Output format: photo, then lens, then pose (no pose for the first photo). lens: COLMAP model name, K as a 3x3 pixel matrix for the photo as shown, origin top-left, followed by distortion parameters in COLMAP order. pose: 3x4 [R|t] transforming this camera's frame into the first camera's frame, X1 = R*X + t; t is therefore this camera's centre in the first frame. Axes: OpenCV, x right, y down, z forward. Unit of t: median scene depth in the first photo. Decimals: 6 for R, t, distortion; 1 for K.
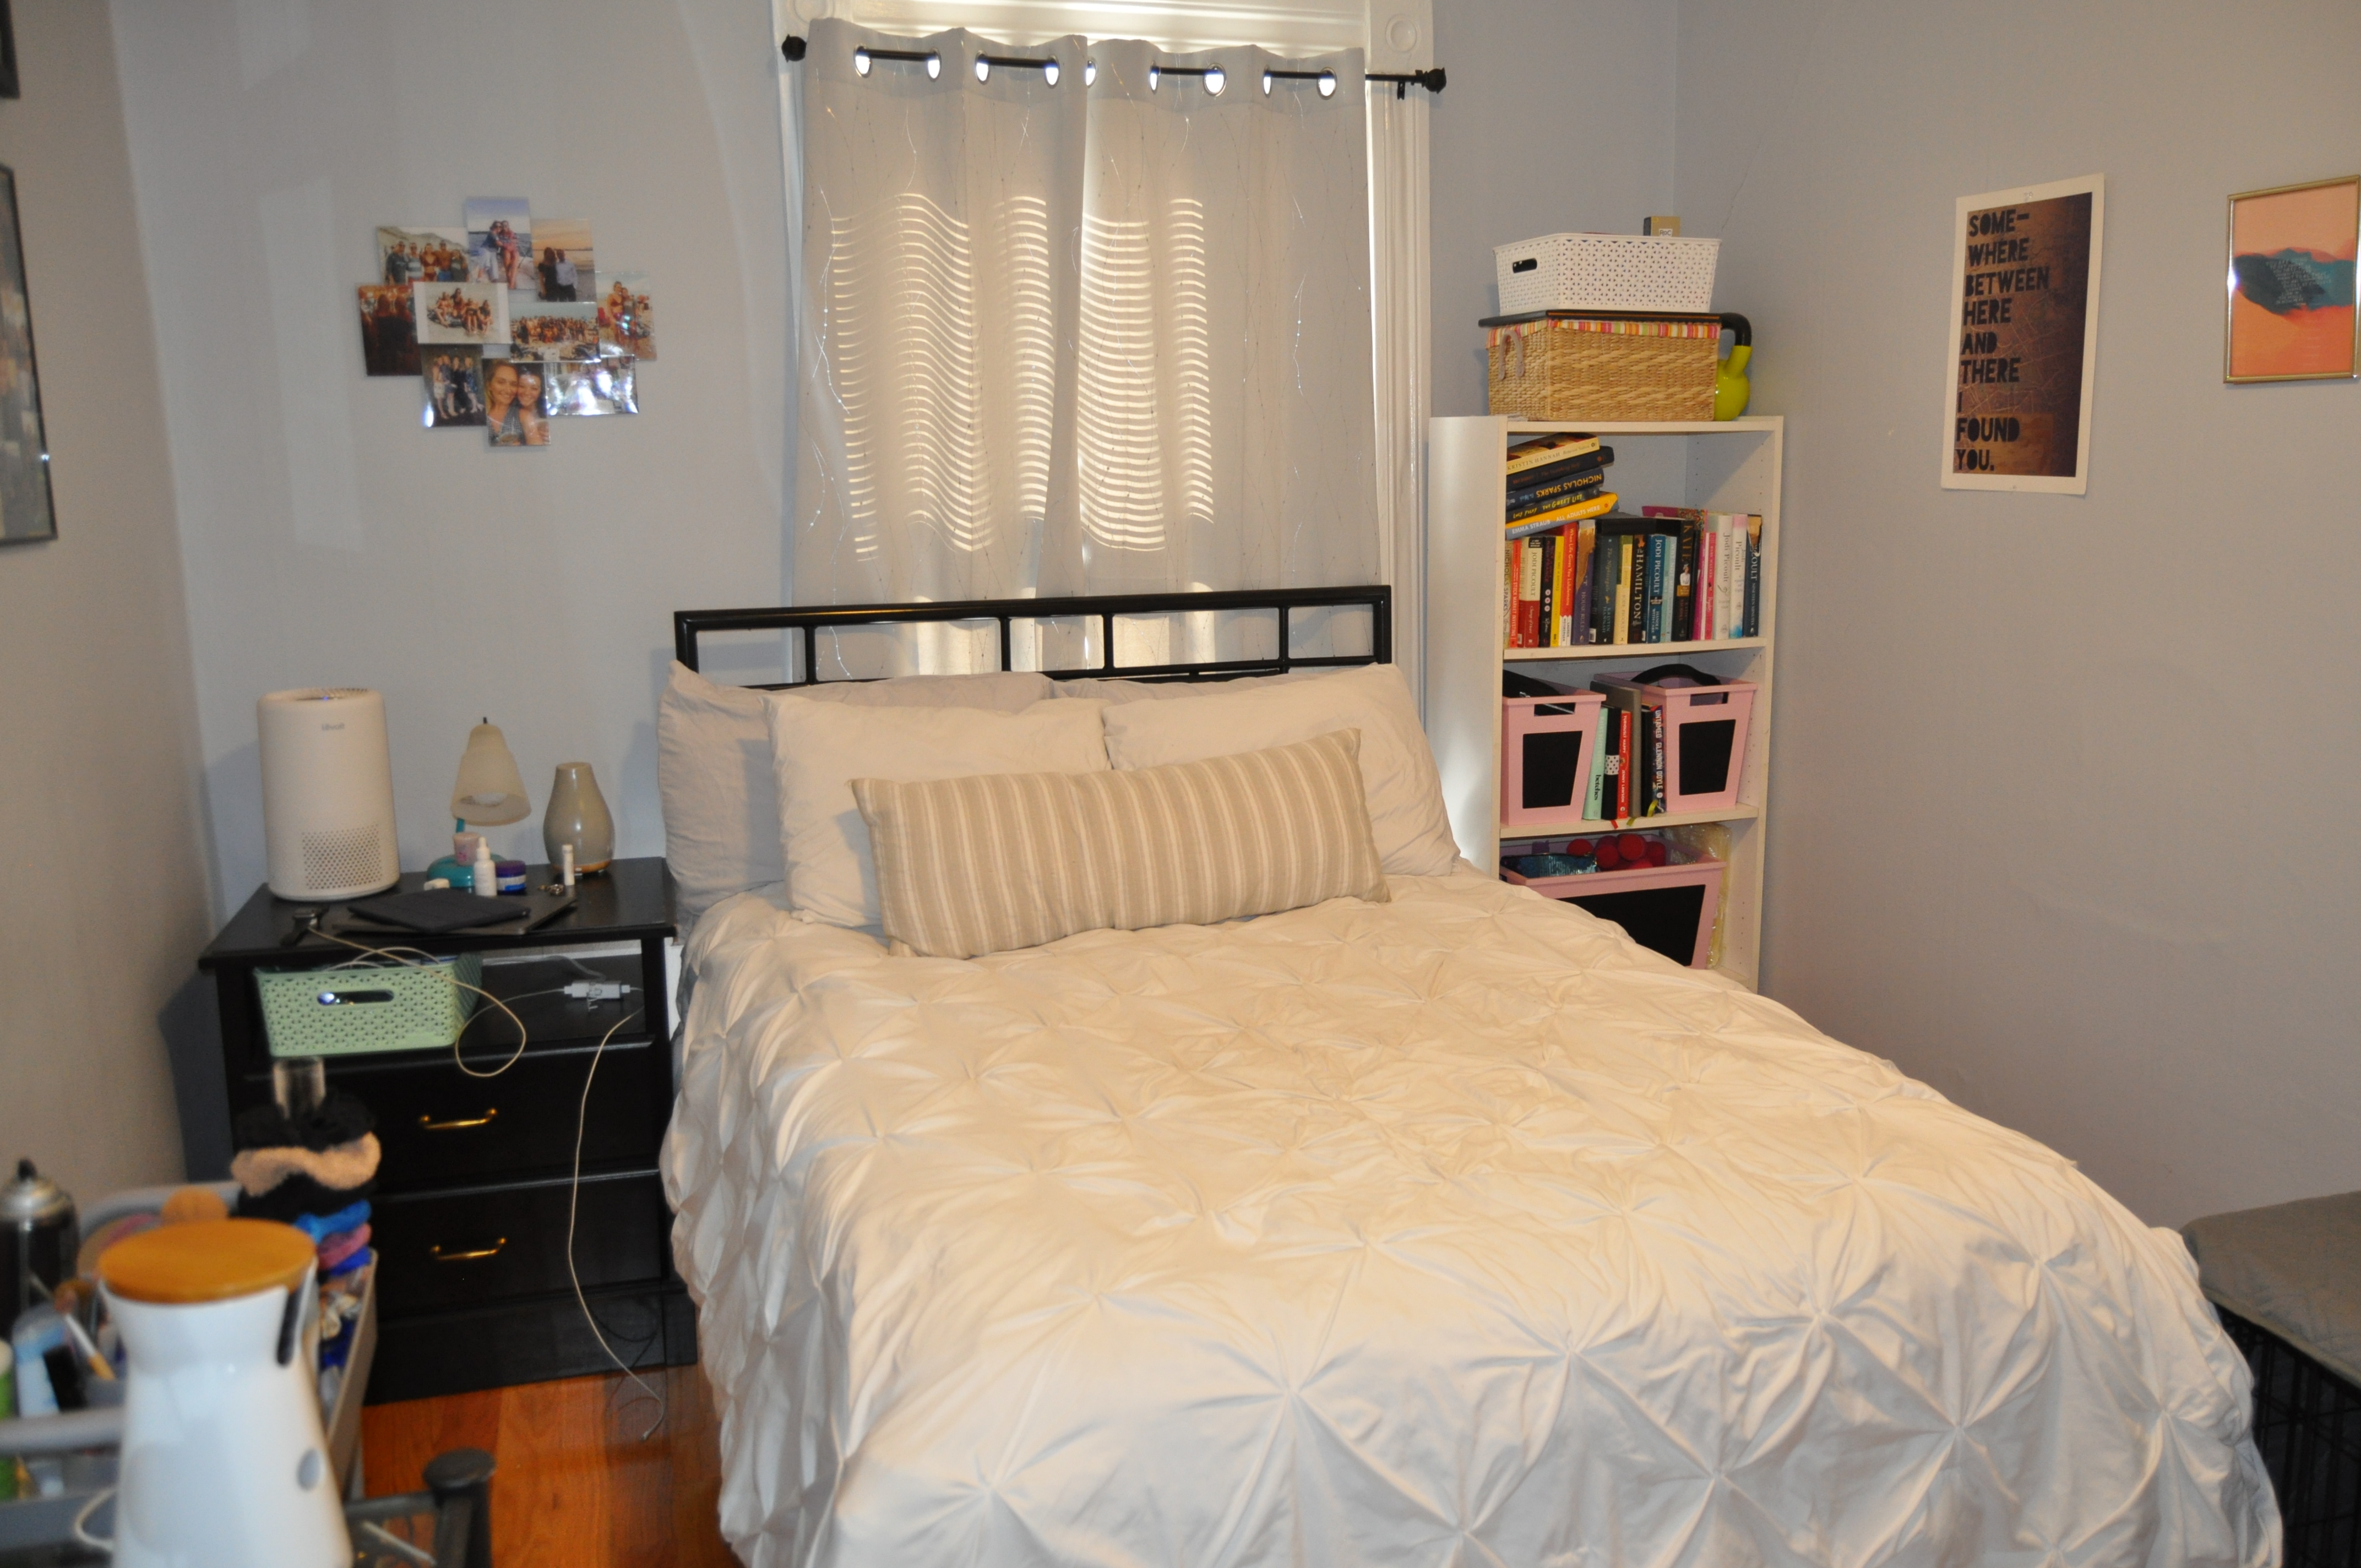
lens RADIAL K [[1869.9, 0, 1180.5], [0, 1869.9, 784.0], [0, 0, 1]] dist [-0.012055, 0.000170]
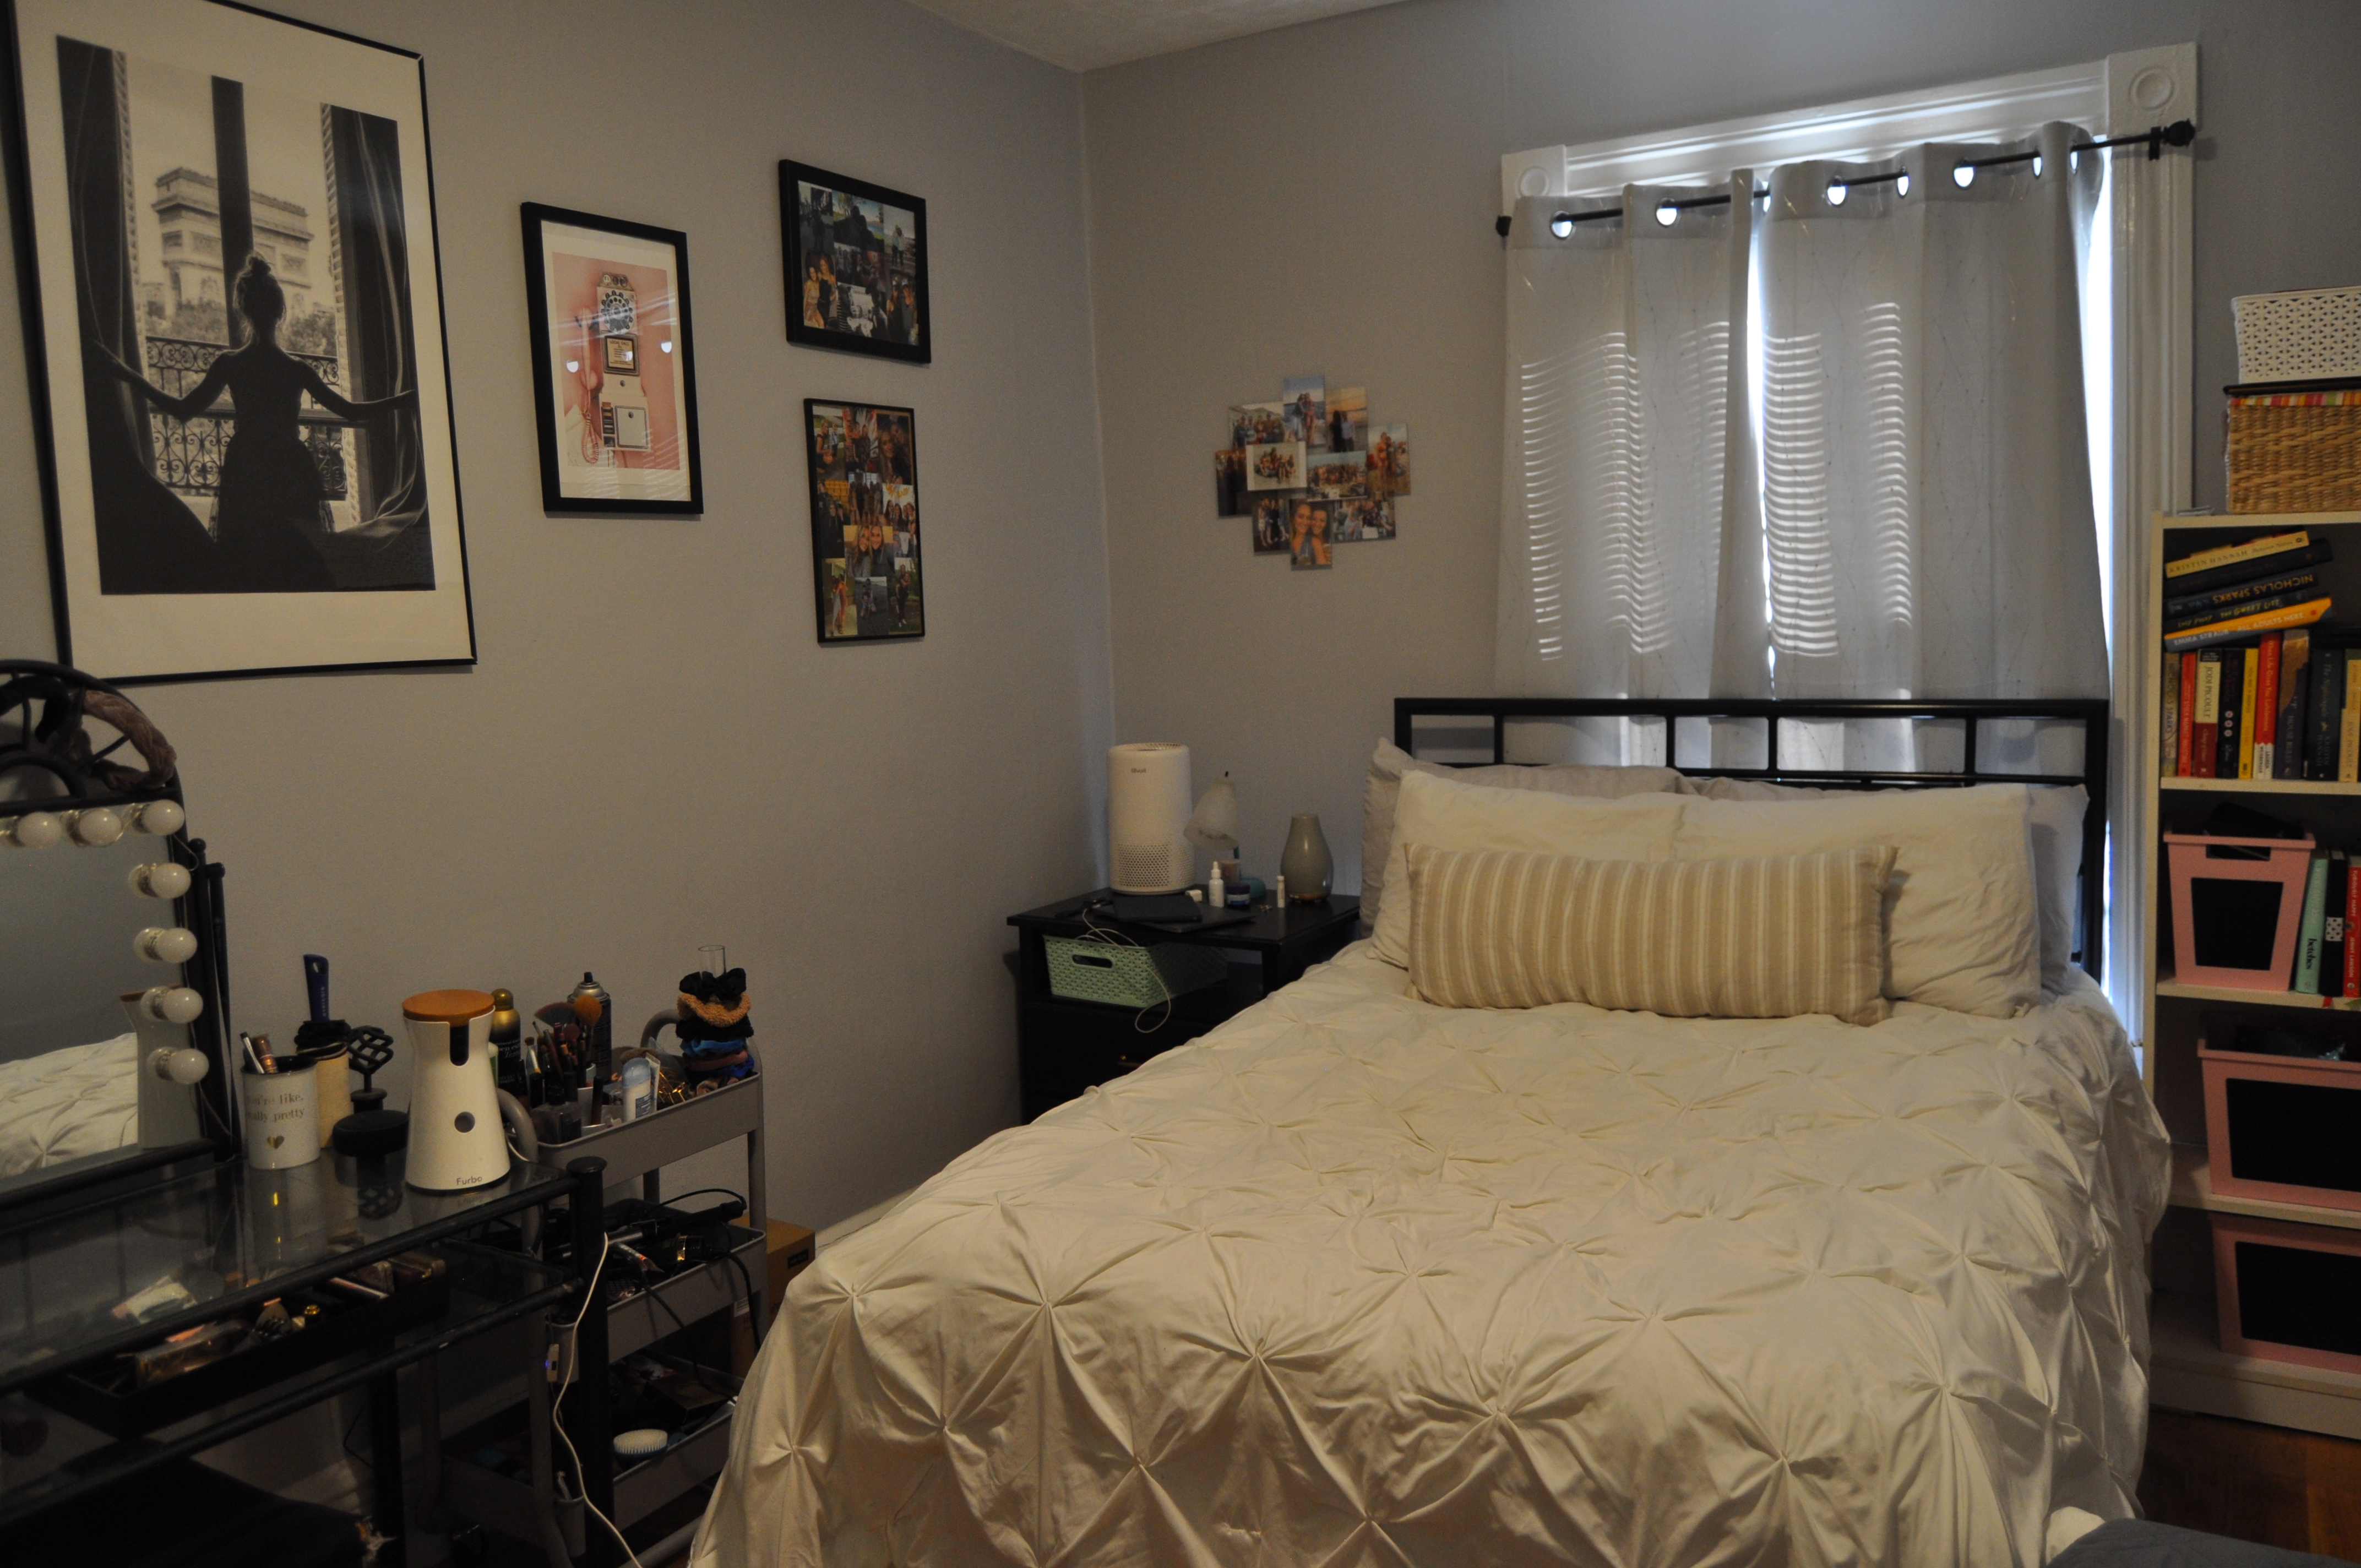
lens RADIAL K [[1869.9, 0, 1180.5], [0, 1869.9, 784.0], [0, 0, 1]] dist [-0.012055, 0.000170]
pose [[0.654180, 0.071075, -0.752992, 0.544263], [-0.103528, 0.994619, 0.003939, -0.025969], [0.749220, 0.075379, 0.658018, 0.092099]]
